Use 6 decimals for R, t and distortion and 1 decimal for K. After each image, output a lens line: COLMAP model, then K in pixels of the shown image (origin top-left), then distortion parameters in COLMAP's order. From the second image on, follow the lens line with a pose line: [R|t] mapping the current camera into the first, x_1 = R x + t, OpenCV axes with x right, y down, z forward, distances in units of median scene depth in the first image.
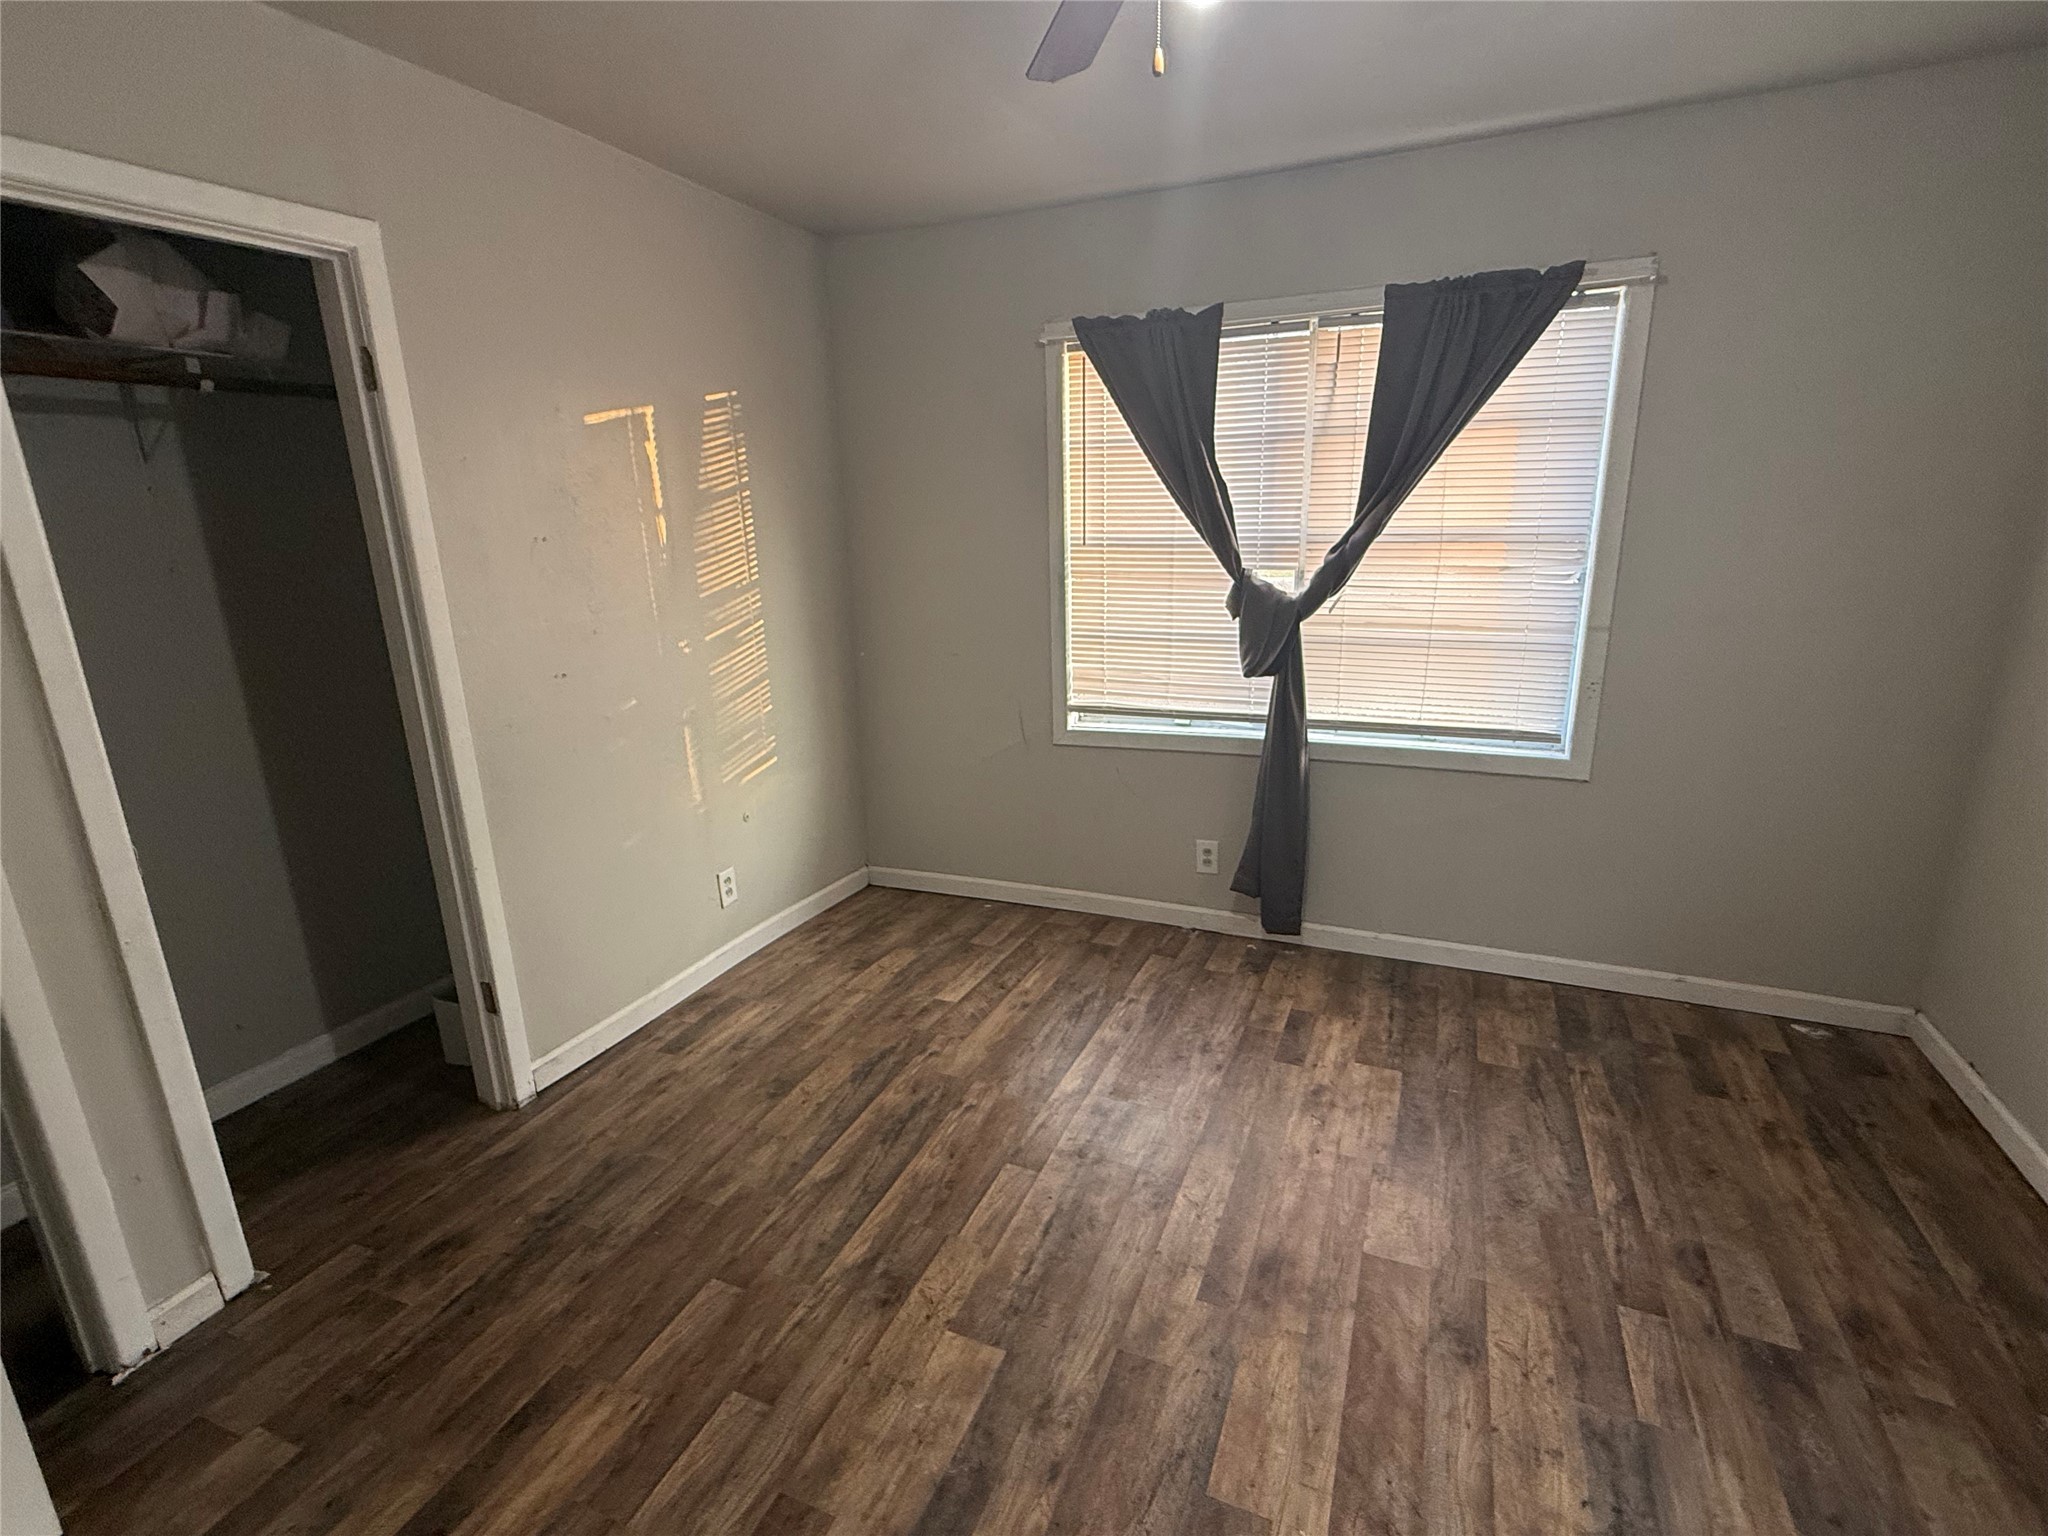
lens RADIAL K [[979.9, 0, 1024.0], [0, 979.9, 768.0], [0, 0, 1]] dist [0.001255, -0.000087]
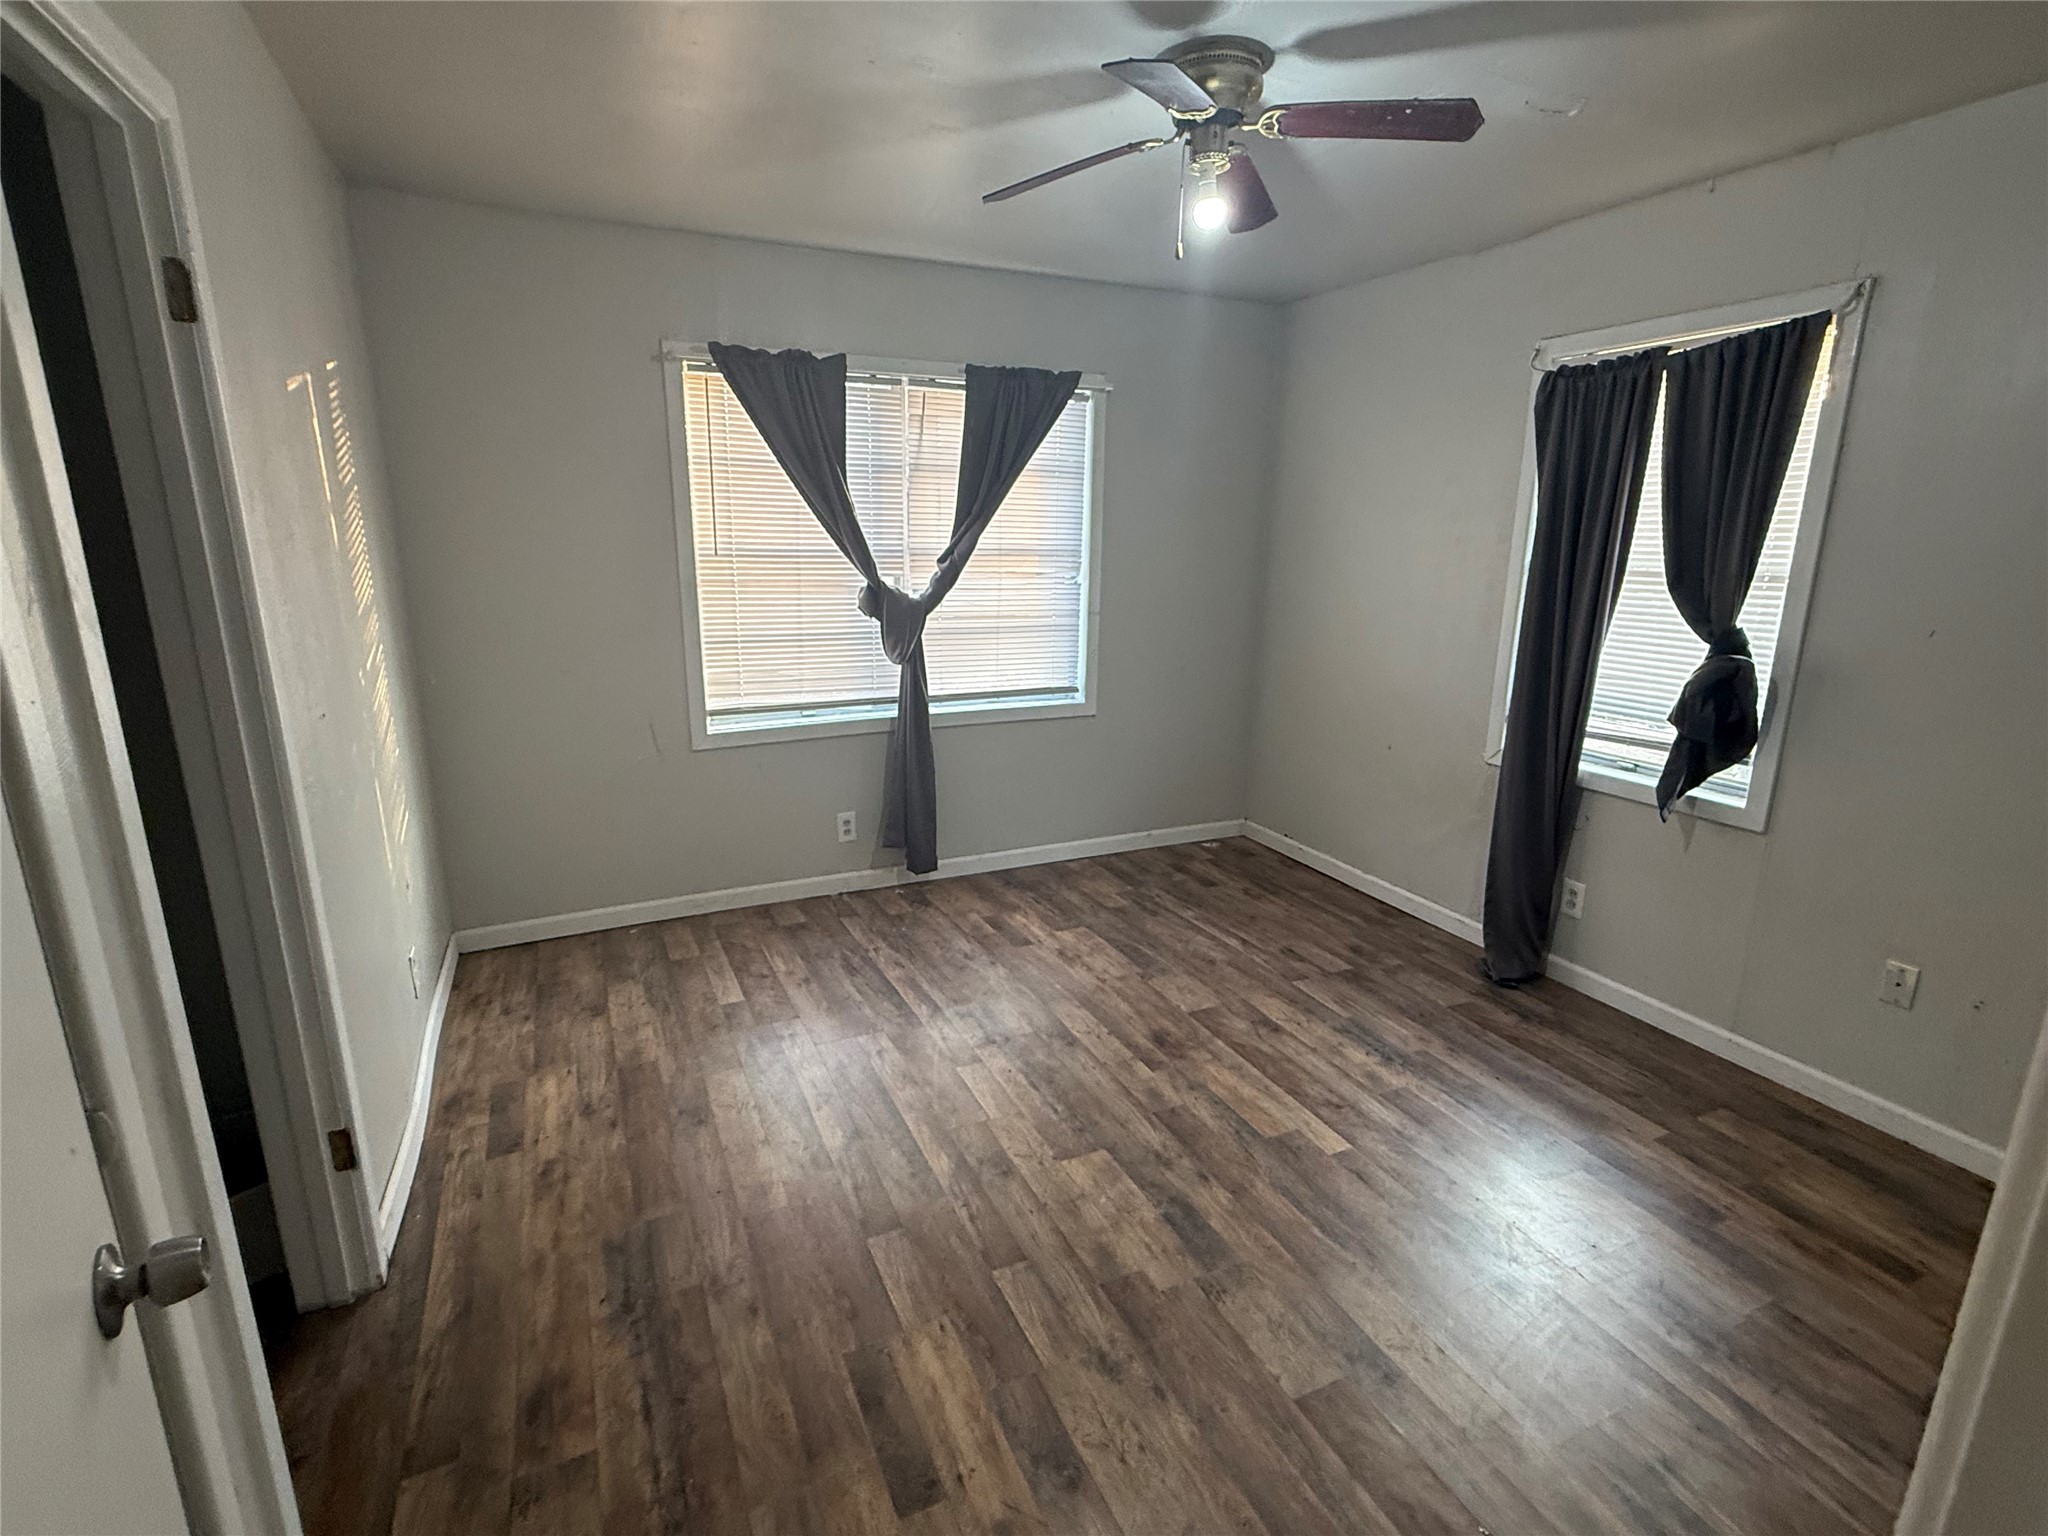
lens RADIAL K [[979.9, 0, 1024.0], [0, 979.9, 768.0], [0, 0, 1]] dist [0.001255, -0.000087]
pose [[0.658811, -0.149864, 0.737231, -0.634129], [0.164711, 0.984916, 0.053023, -0.005197], [-0.734056, 0.086498, 0.673557, 0.083808]]
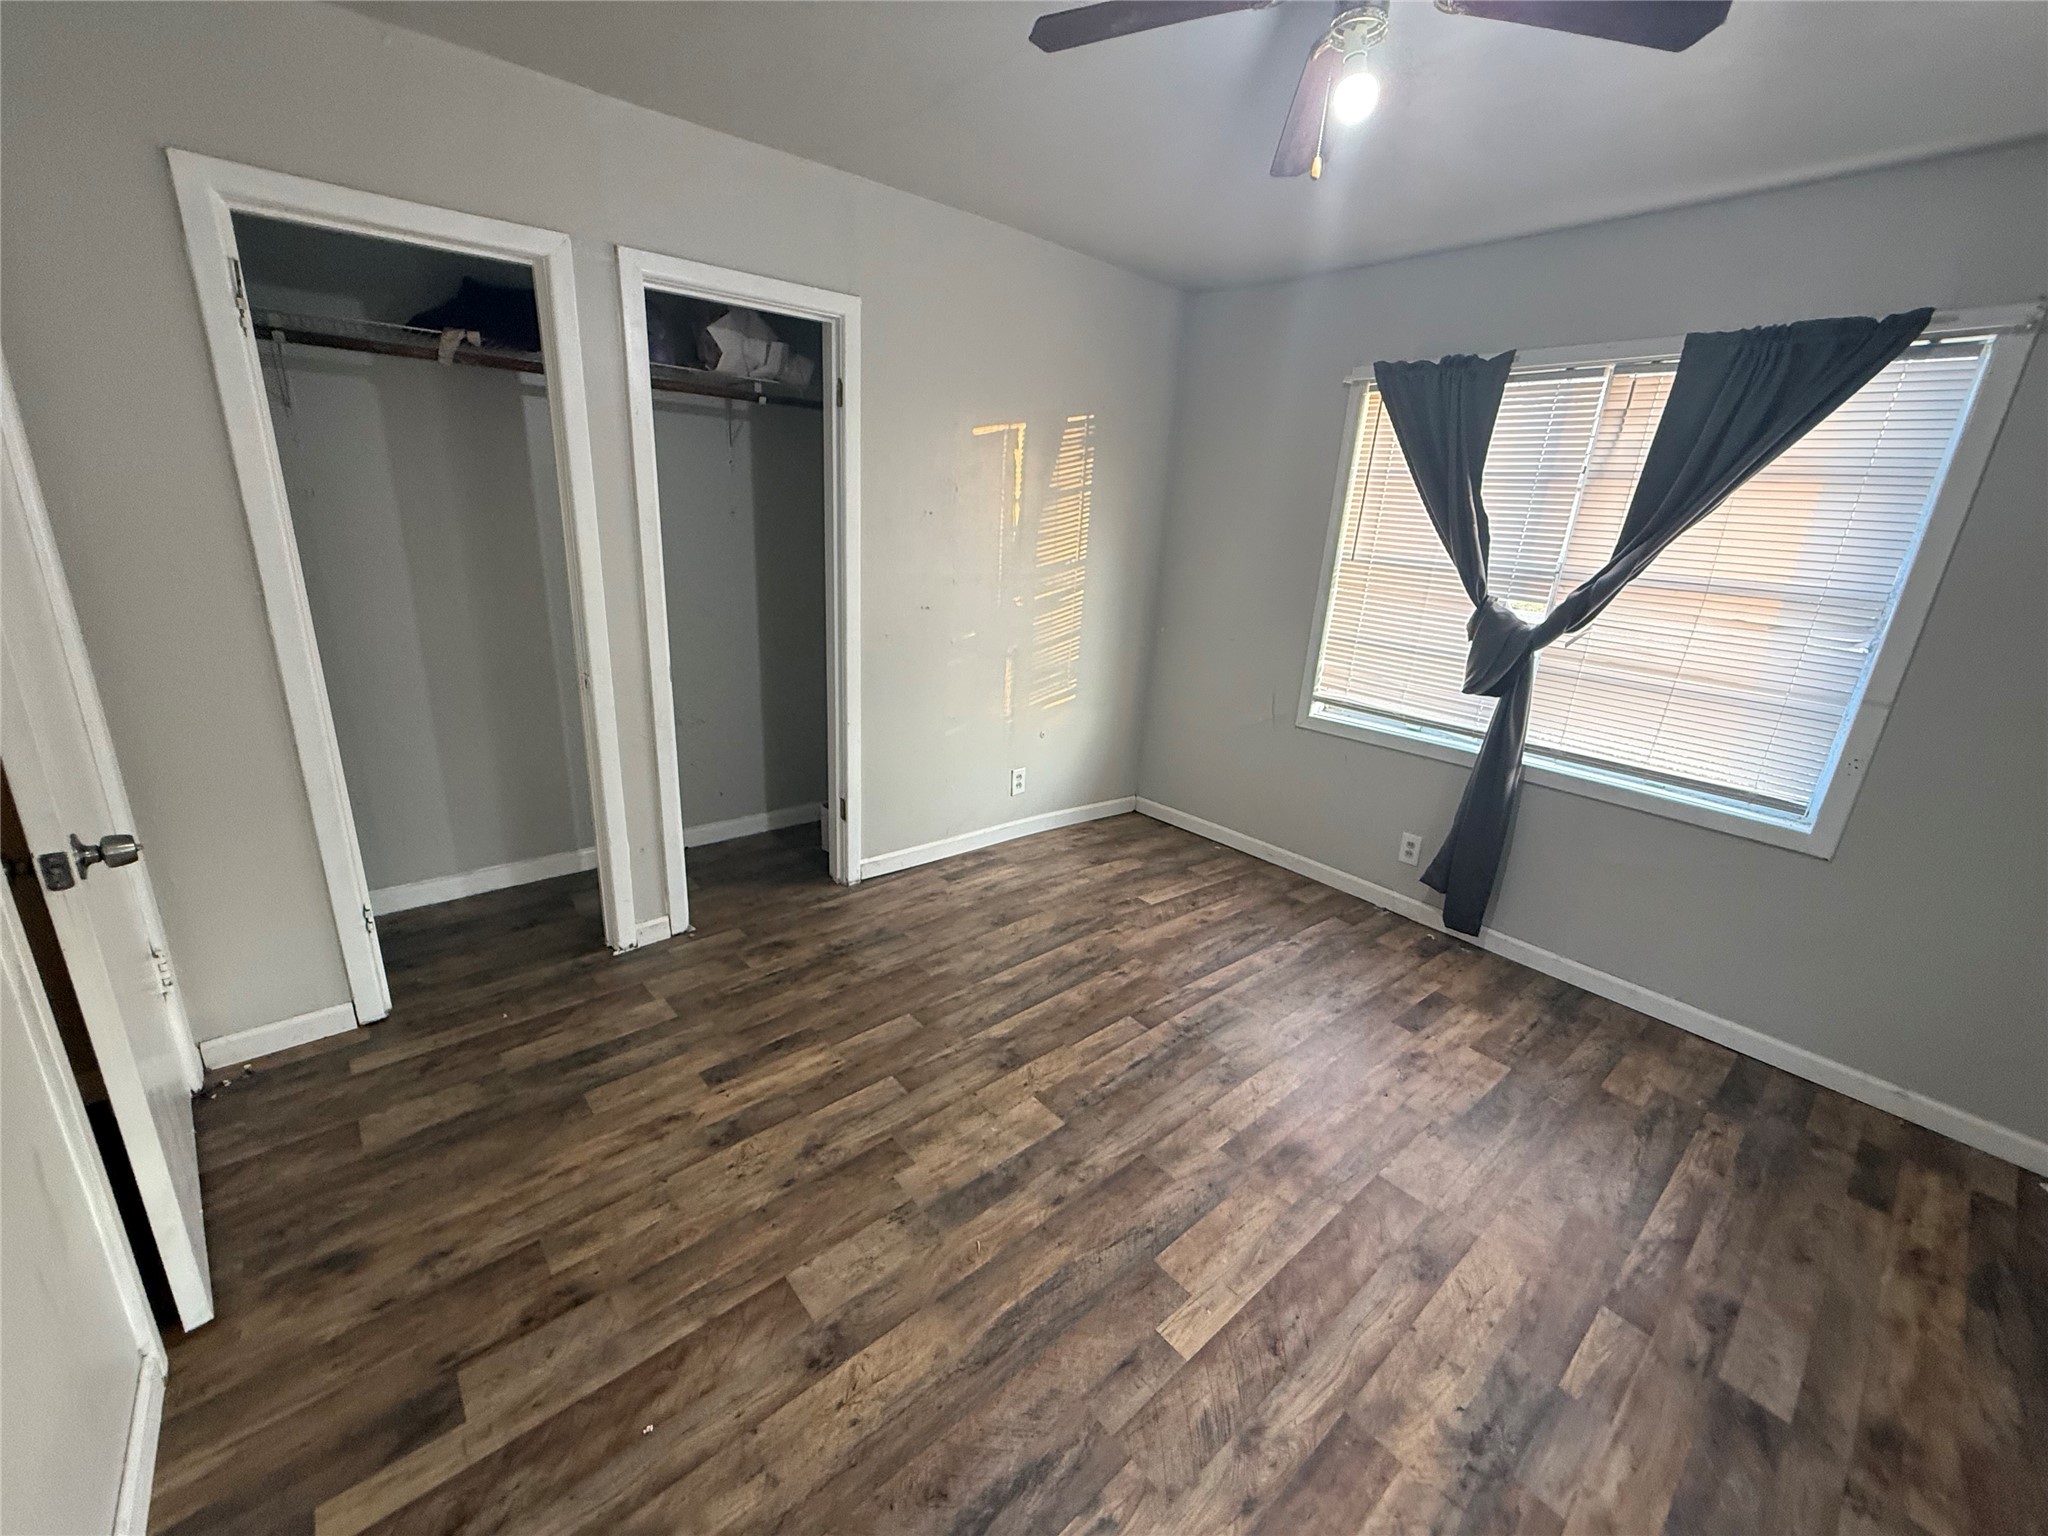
lens RADIAL K [[827.7, 0, 1017.0], [0, 827.7, 766.3], [0, 0, 1]] dist [0.000513, 0.000380]
pose [[0.892203, 0.207329, -0.401233, 0.180773], [-0.193491, 0.978215, 0.075215, 0.016807], [0.408086, 0.010528, 0.912883, -0.063934]]
